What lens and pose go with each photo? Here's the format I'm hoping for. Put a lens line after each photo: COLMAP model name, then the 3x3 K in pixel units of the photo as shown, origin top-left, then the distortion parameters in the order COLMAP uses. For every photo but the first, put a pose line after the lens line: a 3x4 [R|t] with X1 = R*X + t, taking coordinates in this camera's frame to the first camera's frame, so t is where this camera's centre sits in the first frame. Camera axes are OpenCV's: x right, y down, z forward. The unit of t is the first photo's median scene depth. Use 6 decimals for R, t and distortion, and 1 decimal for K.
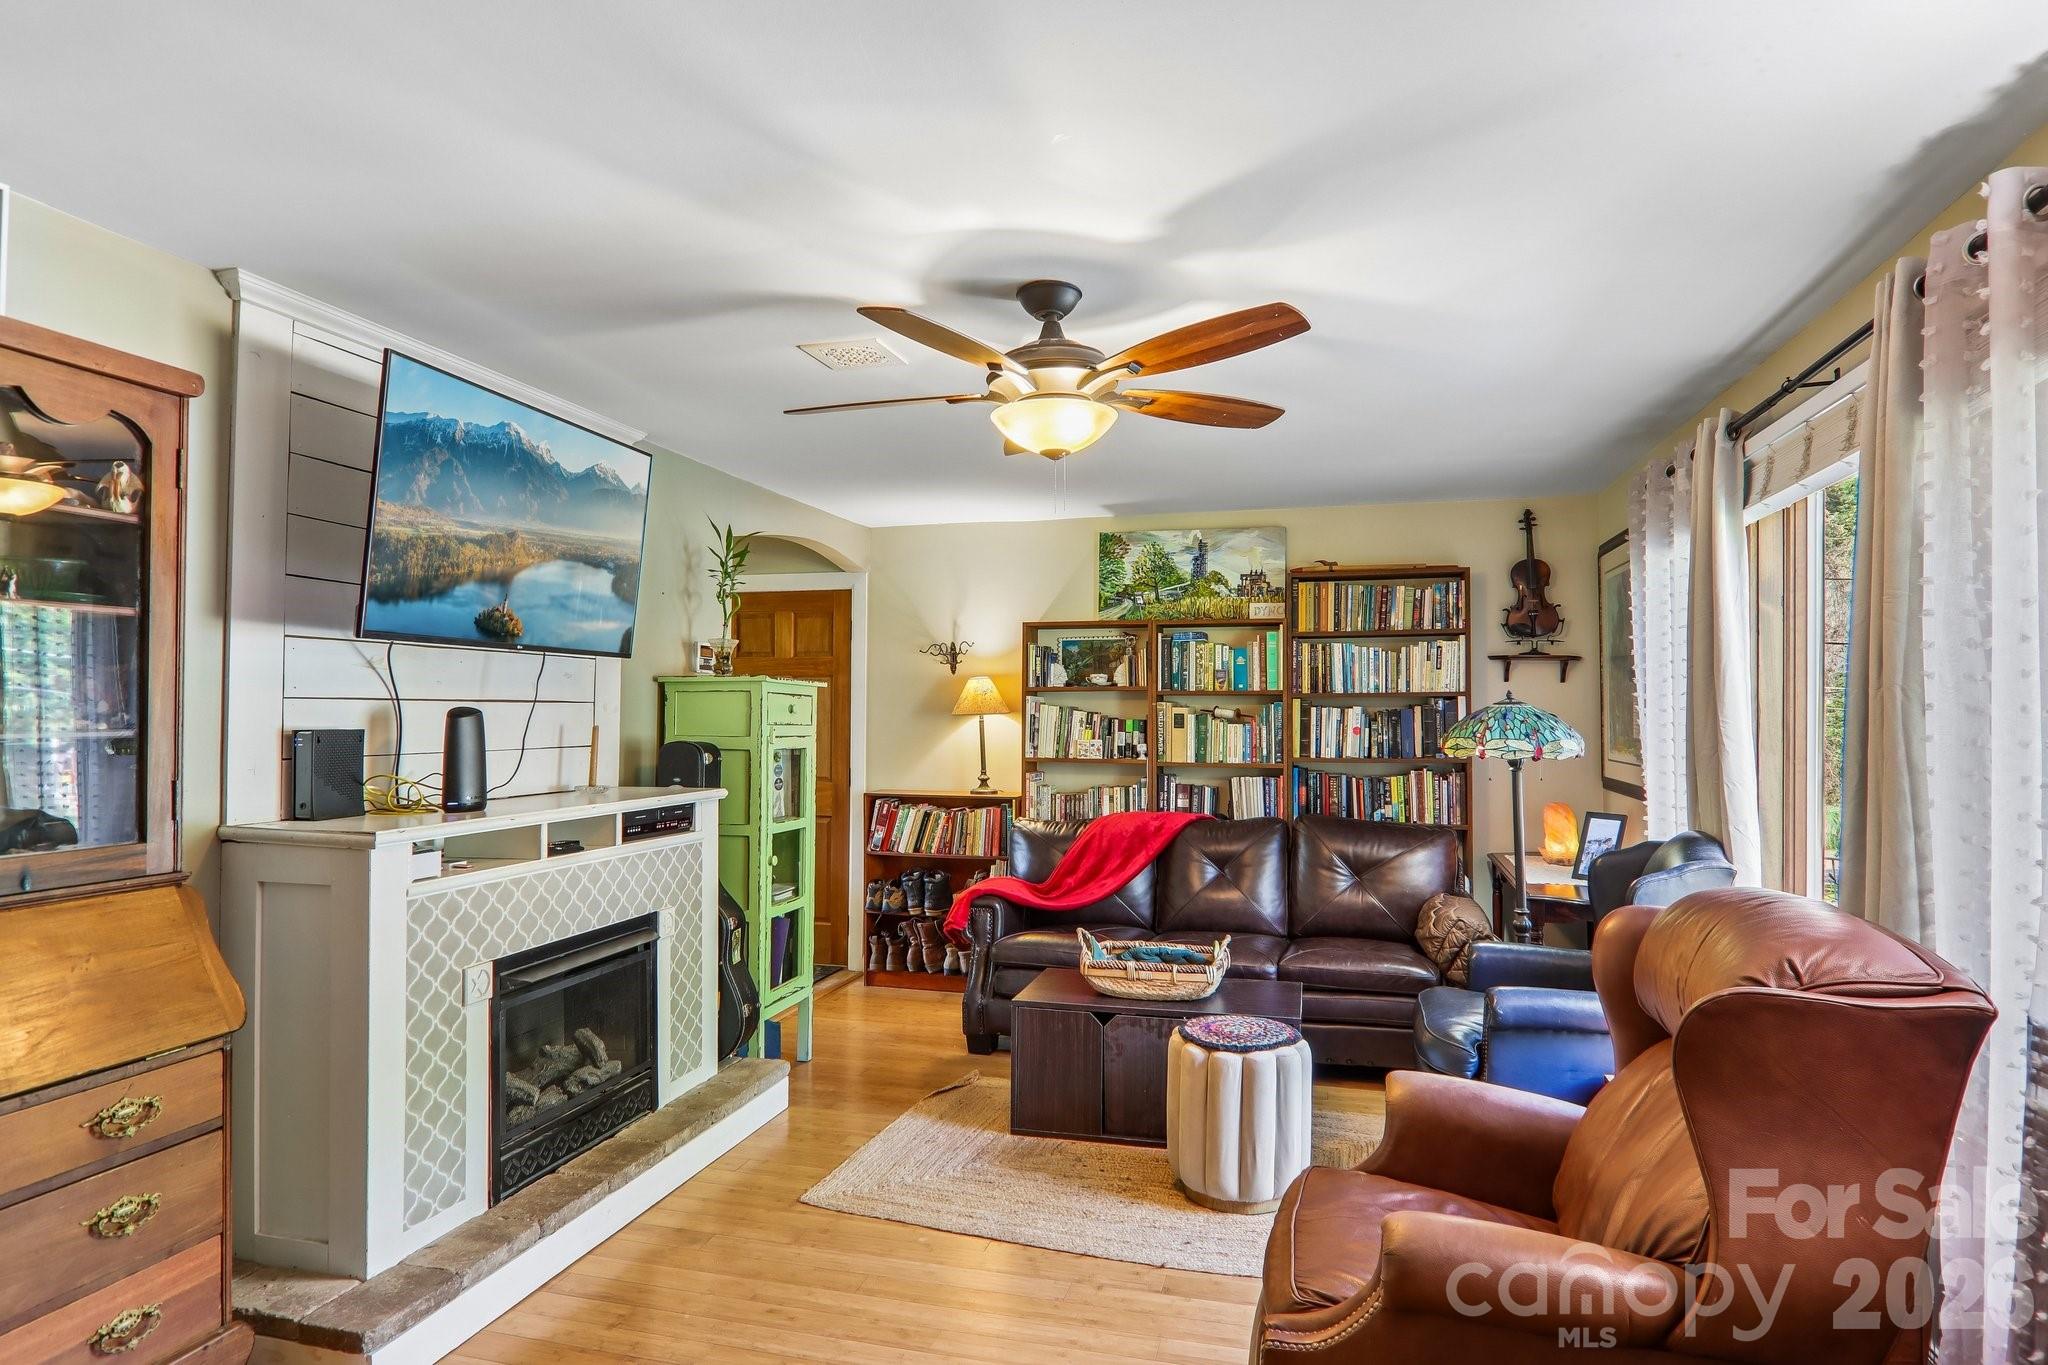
lens RADIAL K [[1129.8, 0, 1029.4], [0, 1129.8, 705.3], [0, 0, 1]] dist [0.004424, -0.019891]
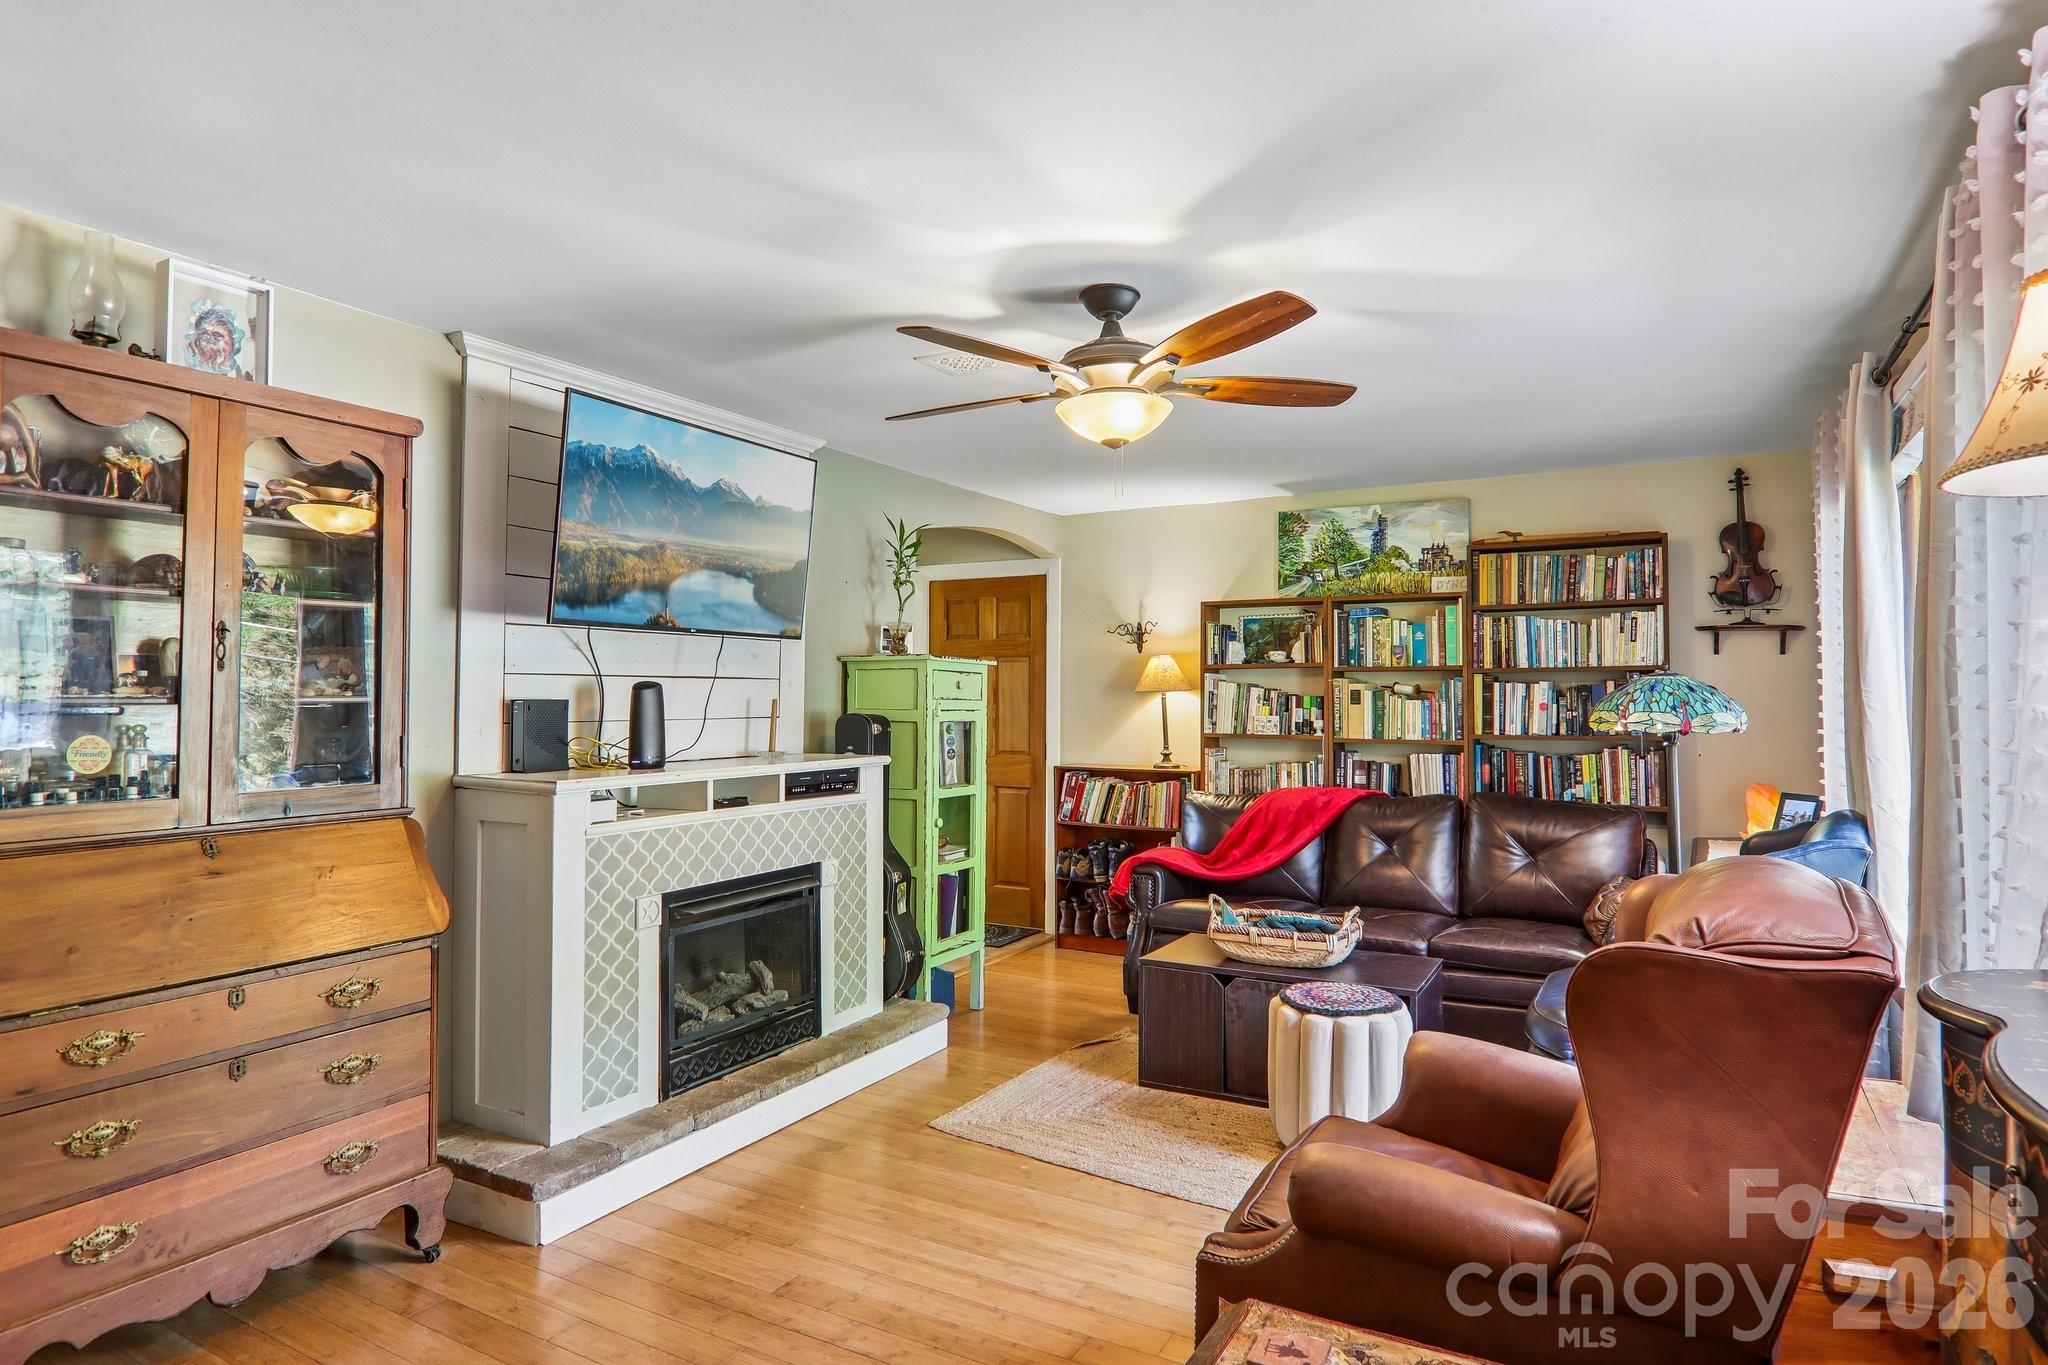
lens RADIAL K [[1117.5, 0, 1037.7], [0, 1117.5, 683.5], [0, 0, 1]] dist [0.005435, -0.021793]
pose [[0.971679, -0.004453, -0.236263, 0.097411], [0.003368, 0.999982, -0.004997, 0.006058], [0.236281, 0.004060, 0.971676, -0.026711]]
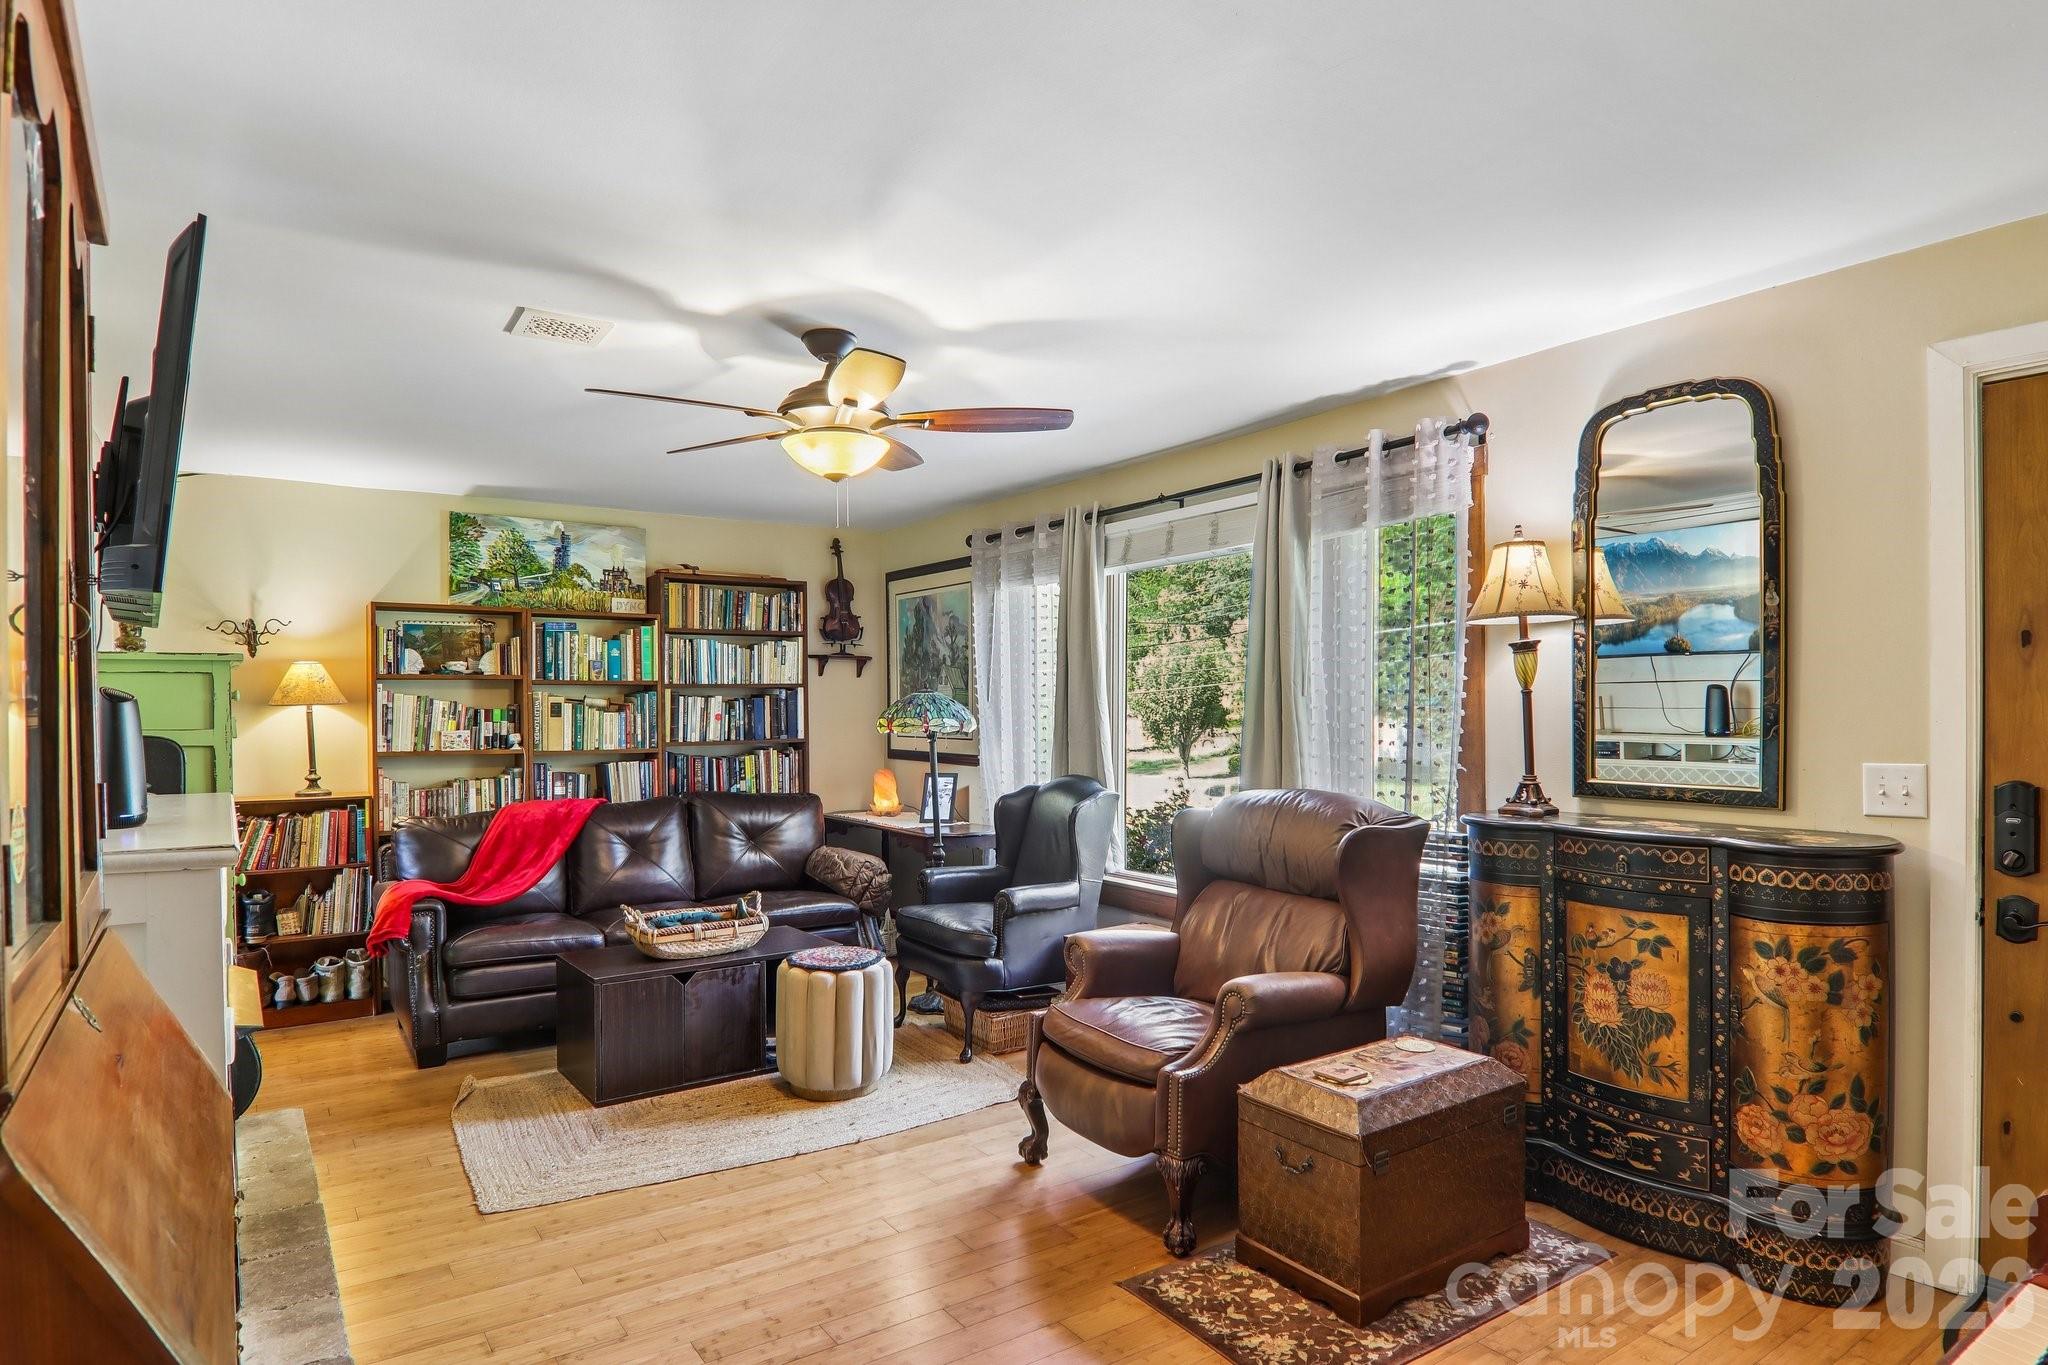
lens RADIAL K [[1101.0, 0, 1007.2], [0, 1101.0, 741.9], [0, 0, 1]] dist [-0.001004, -0.020449]
pose [[0.664699, -0.029127, 0.746543, -0.351478], [0.001235, 0.999281, 0.037888, 0.005797], [-0.747110, -0.024262, 0.664257, 0.043471]]
